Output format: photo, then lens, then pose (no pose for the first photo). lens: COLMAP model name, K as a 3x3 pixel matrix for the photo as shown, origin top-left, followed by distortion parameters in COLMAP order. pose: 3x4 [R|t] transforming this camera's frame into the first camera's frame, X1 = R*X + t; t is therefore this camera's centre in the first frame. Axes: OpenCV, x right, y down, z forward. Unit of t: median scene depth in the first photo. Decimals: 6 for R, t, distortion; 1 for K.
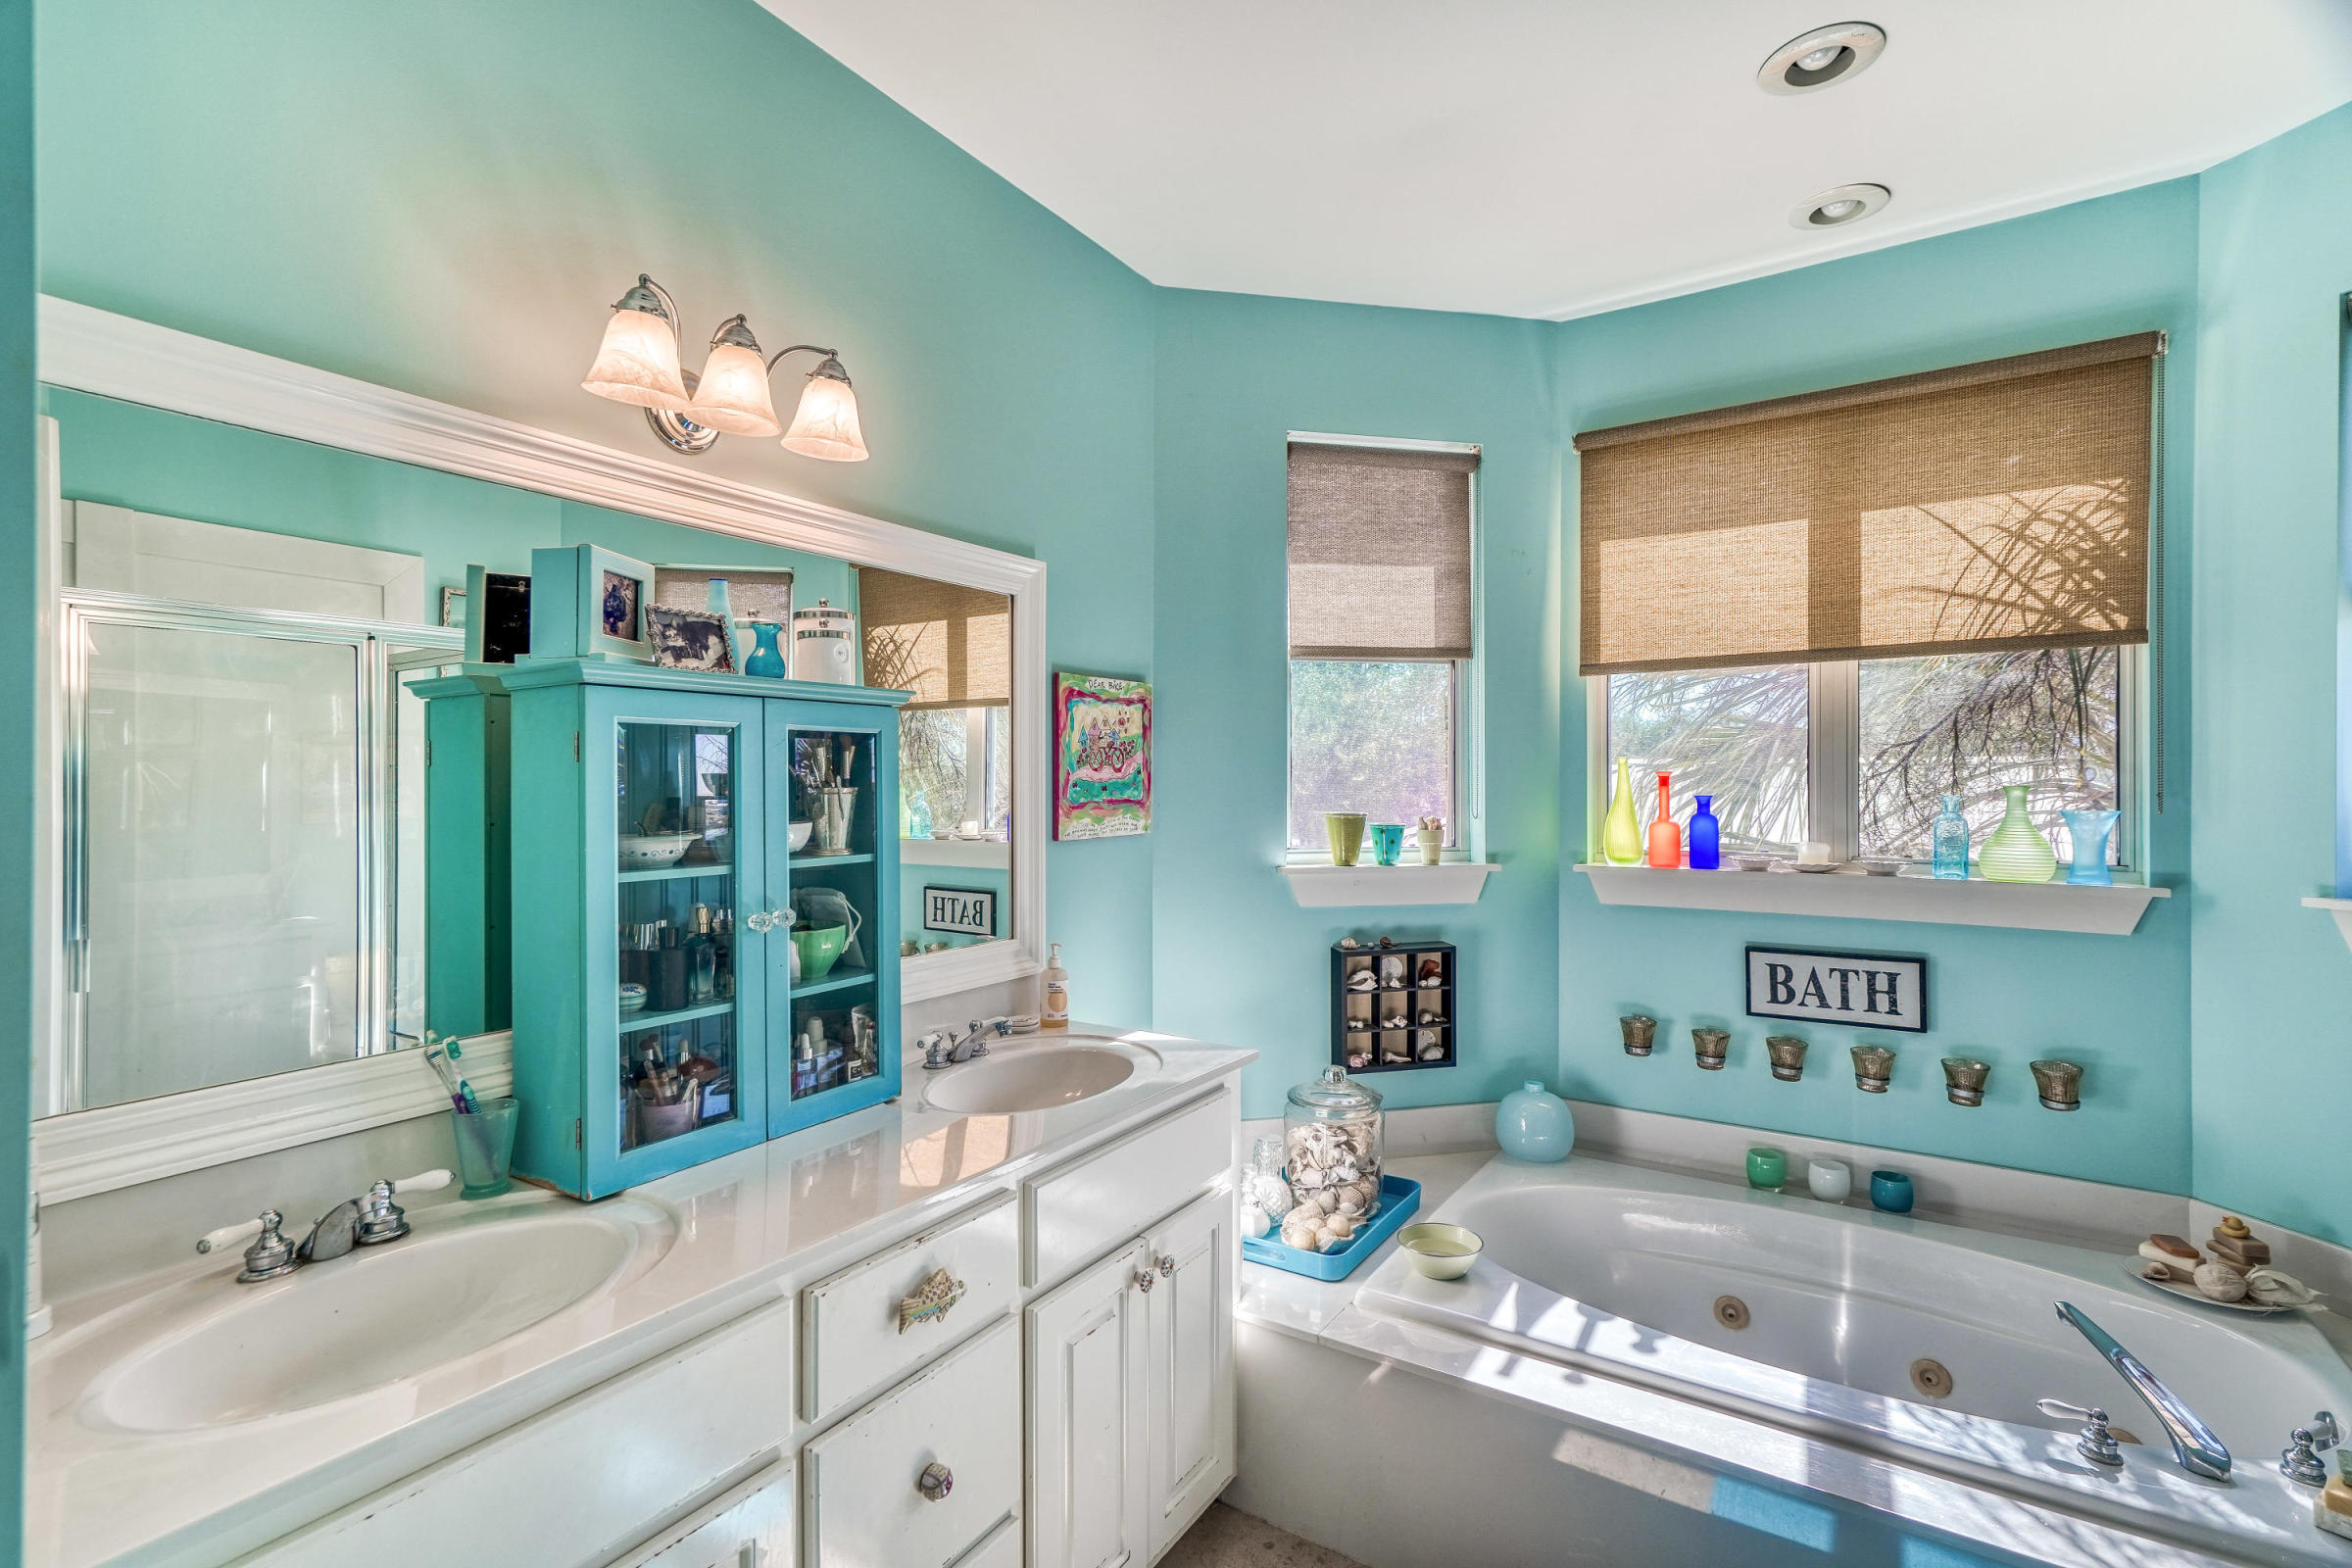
lens RADIAL K [[1069.5, 0, 1143.5], [0, 1069.5, 781.2], [0, 0, 1]] dist [0.014961, 0.000269]
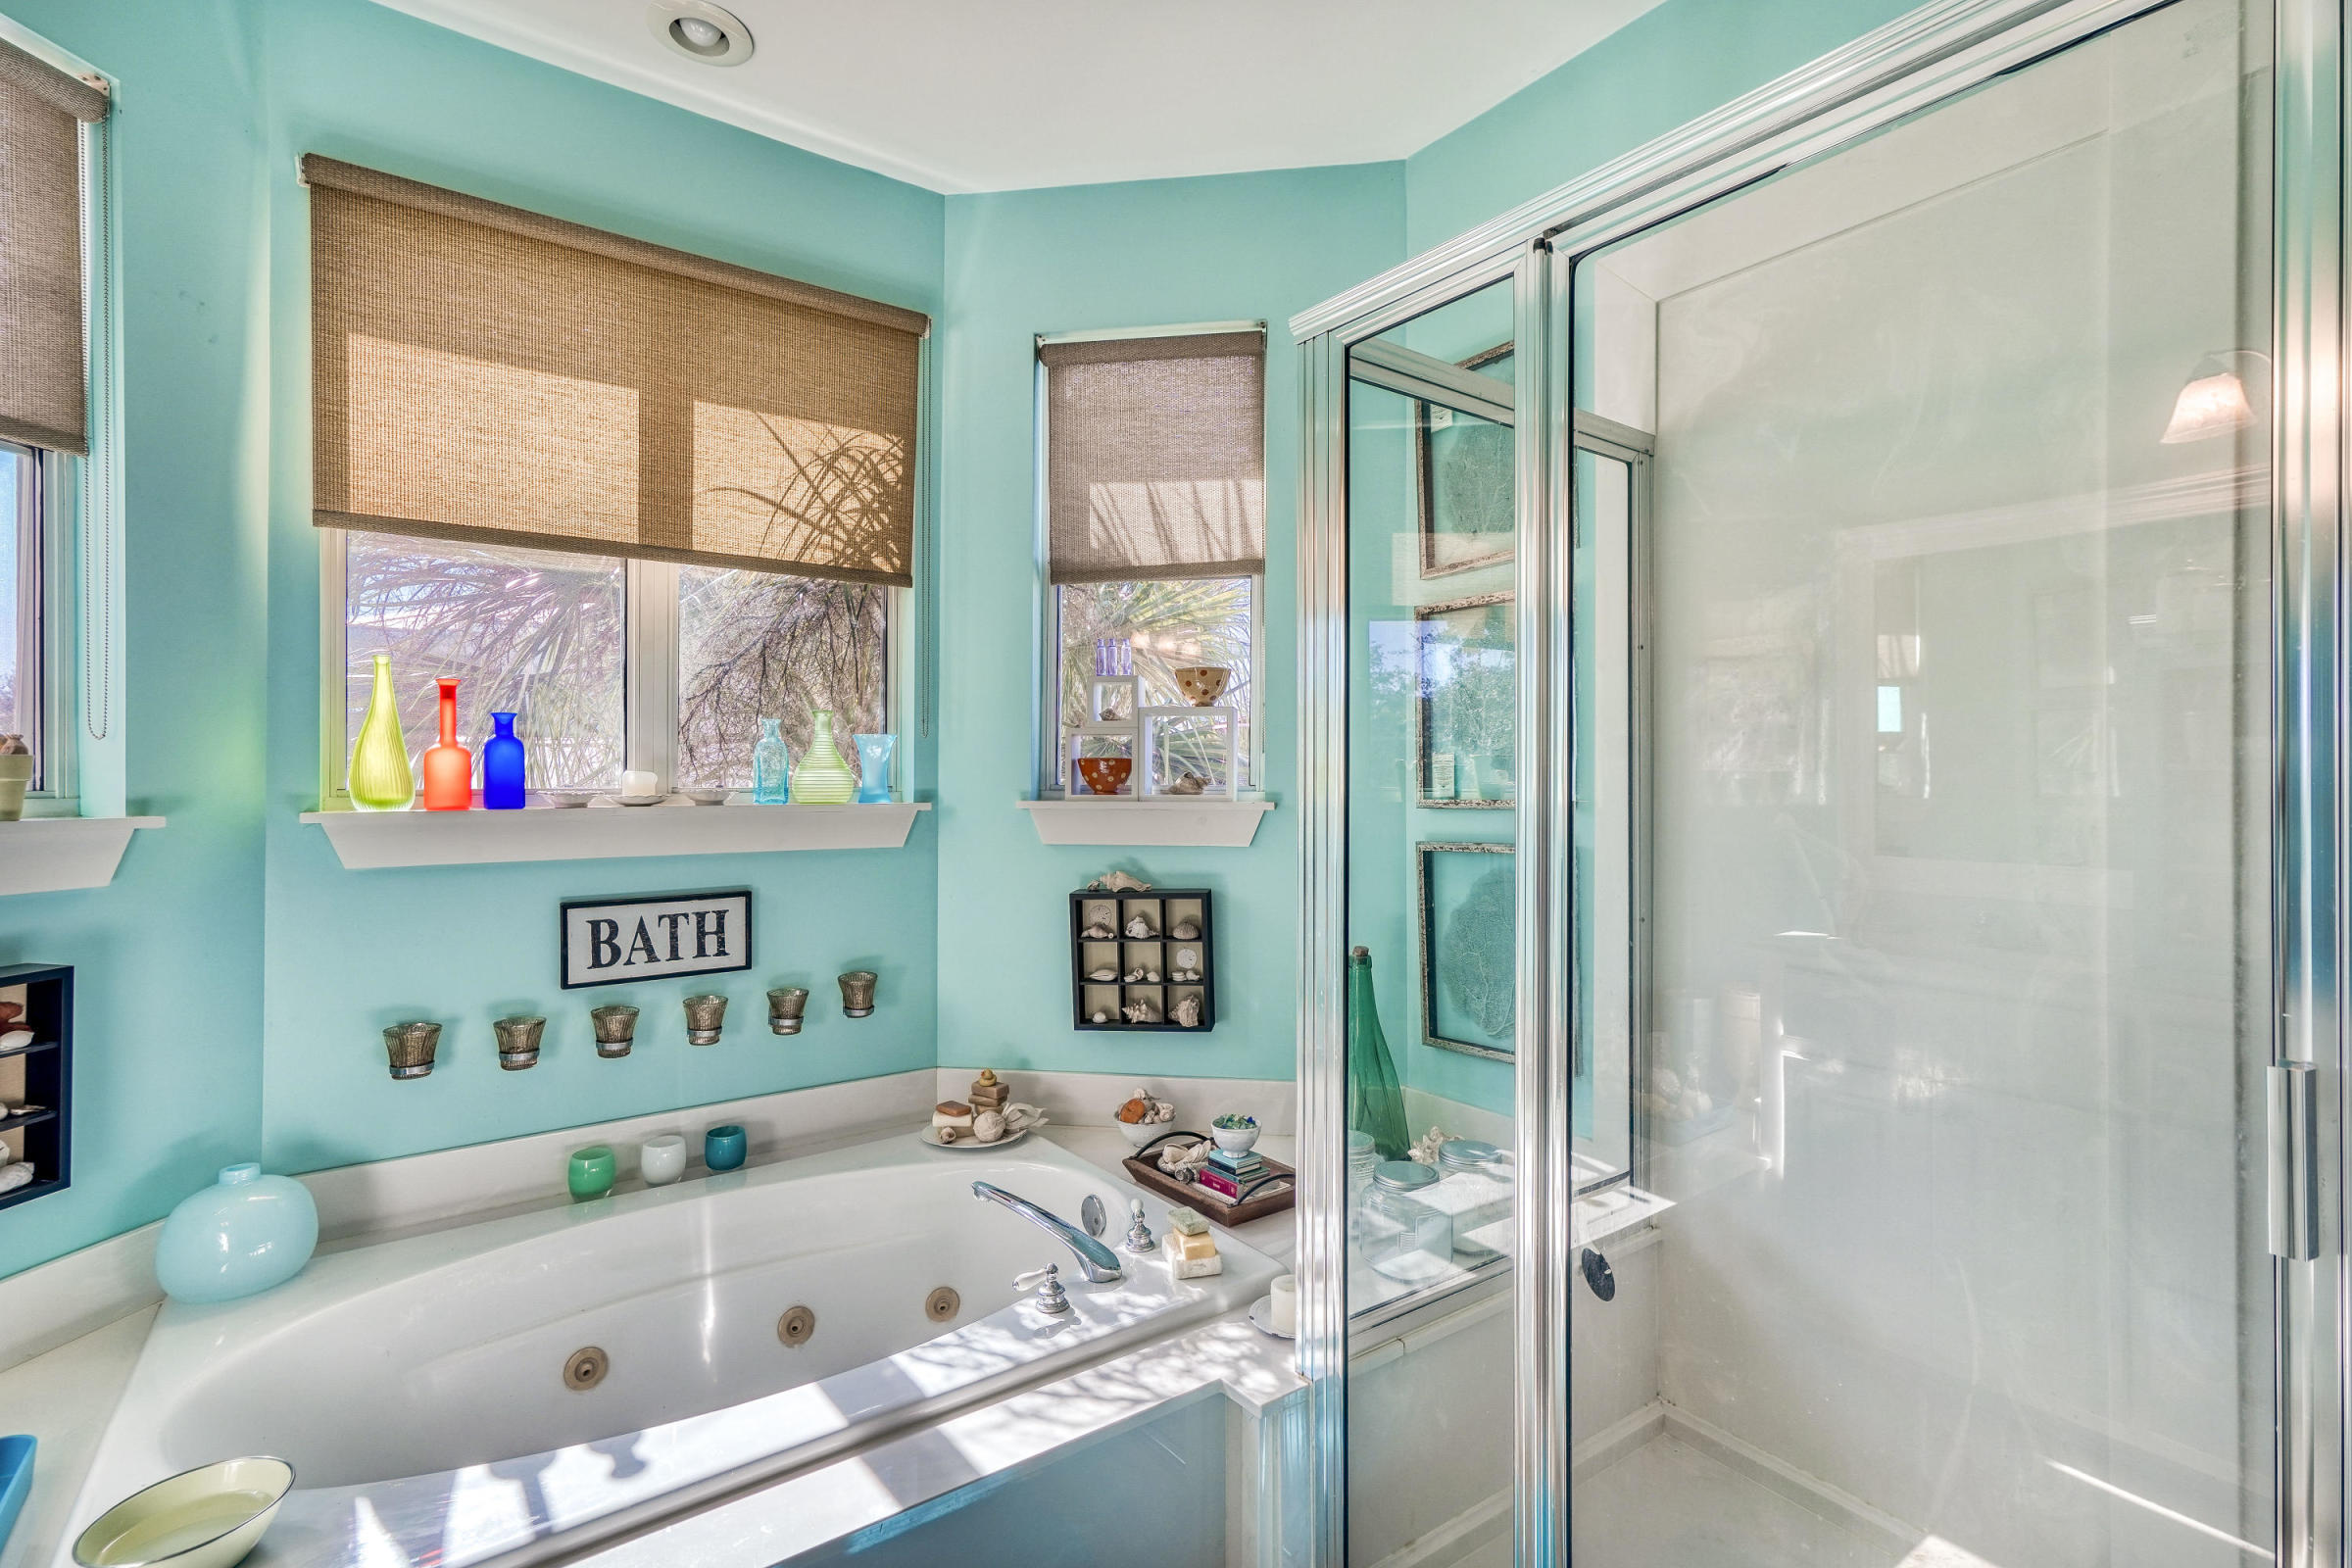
lens RADIAL K [[1093.1, 0, 1168.3], [0, 1093.1, 776.6], [0, 0, 1]] dist [-0.009694, 0.013695]
pose [[0.347363, 0.005106, 0.937717, -0.044245], [-0.000947, 0.999987, -0.005095, 0.067160], [-0.937730, 0.000882, 0.347363, 0.315048]]
